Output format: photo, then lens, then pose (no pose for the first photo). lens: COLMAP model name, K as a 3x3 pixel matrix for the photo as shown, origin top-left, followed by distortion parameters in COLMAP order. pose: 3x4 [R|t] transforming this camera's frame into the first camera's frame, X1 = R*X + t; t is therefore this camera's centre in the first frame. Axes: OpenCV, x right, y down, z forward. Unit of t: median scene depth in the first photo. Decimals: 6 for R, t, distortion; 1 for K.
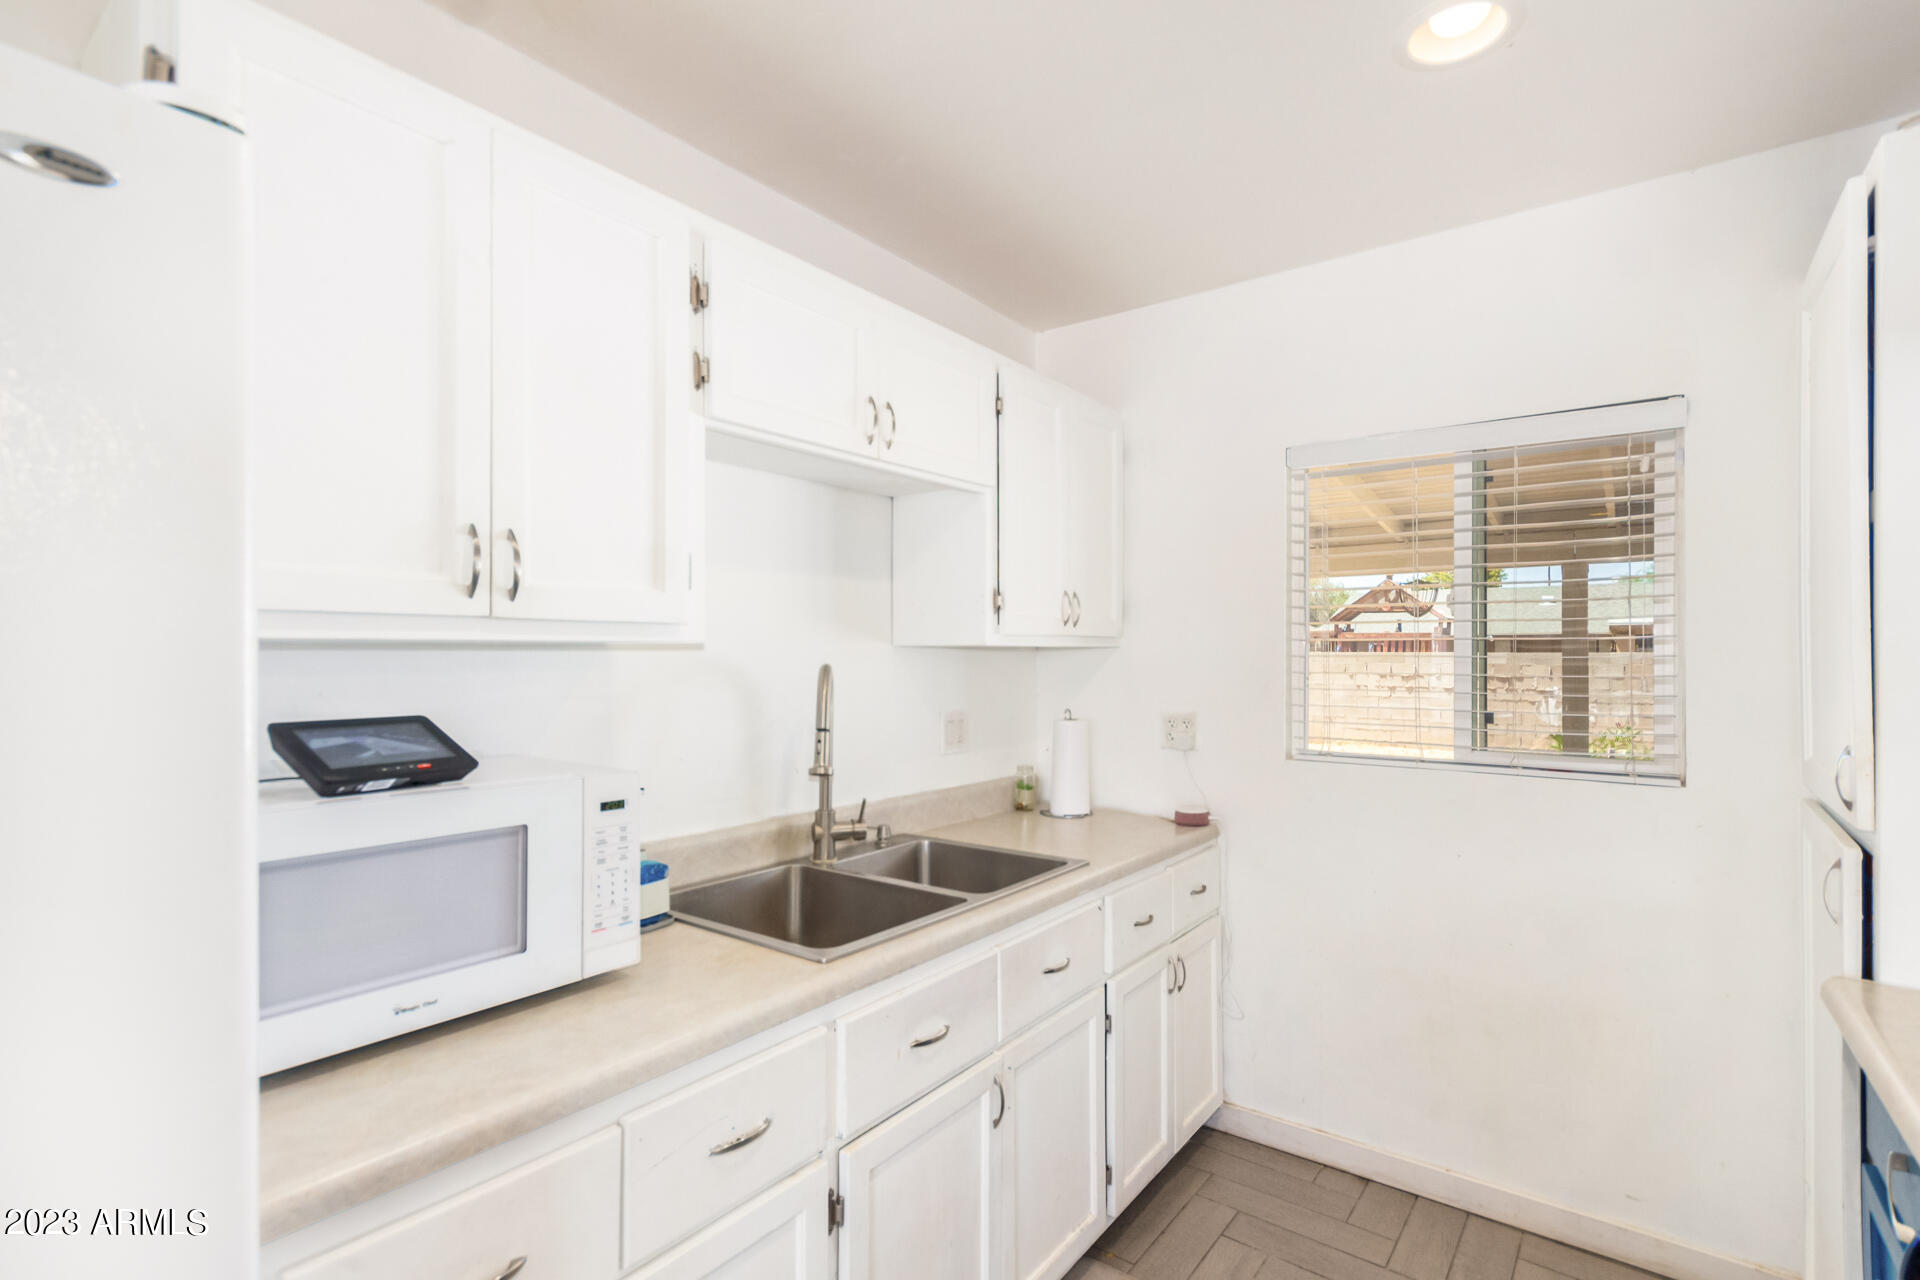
lens RADIAL K [[869.1, 0, 969.8], [0, 869.1, 638.3], [0, 0, 1]] dist [0.001030, 0.001626]
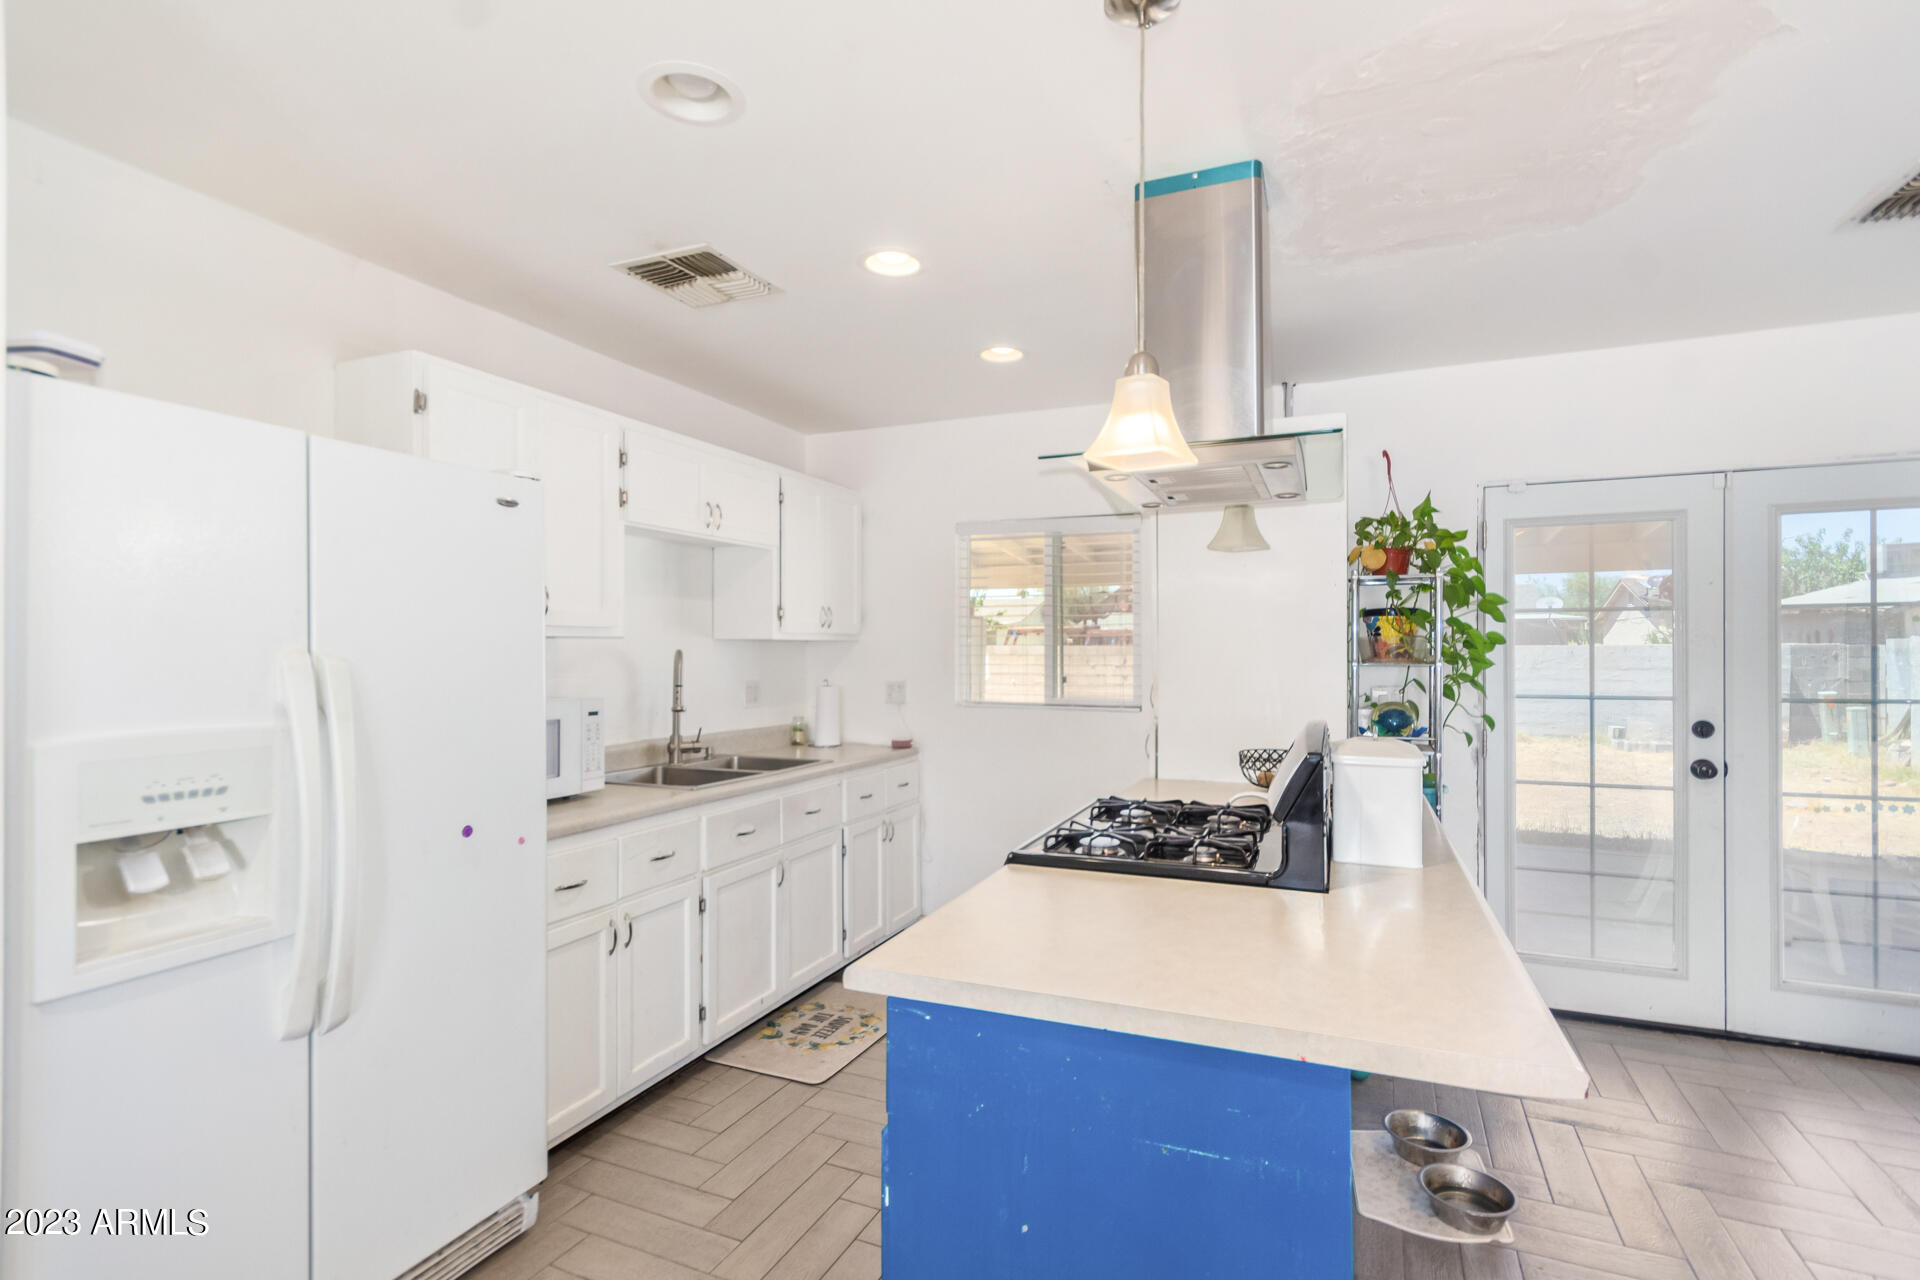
lens RADIAL K [[869.1, 0, 1015.6], [0, 869.1, 635.0], [0, 0, 1]] dist [0.001030, 0.001626]
pose [[0.955895, 0.000744, 0.293709, -0.027879], [-0.000833, 1.000000, 0.000178, -0.000870], [-0.293709, -0.000414, 0.955895, -0.775400]]
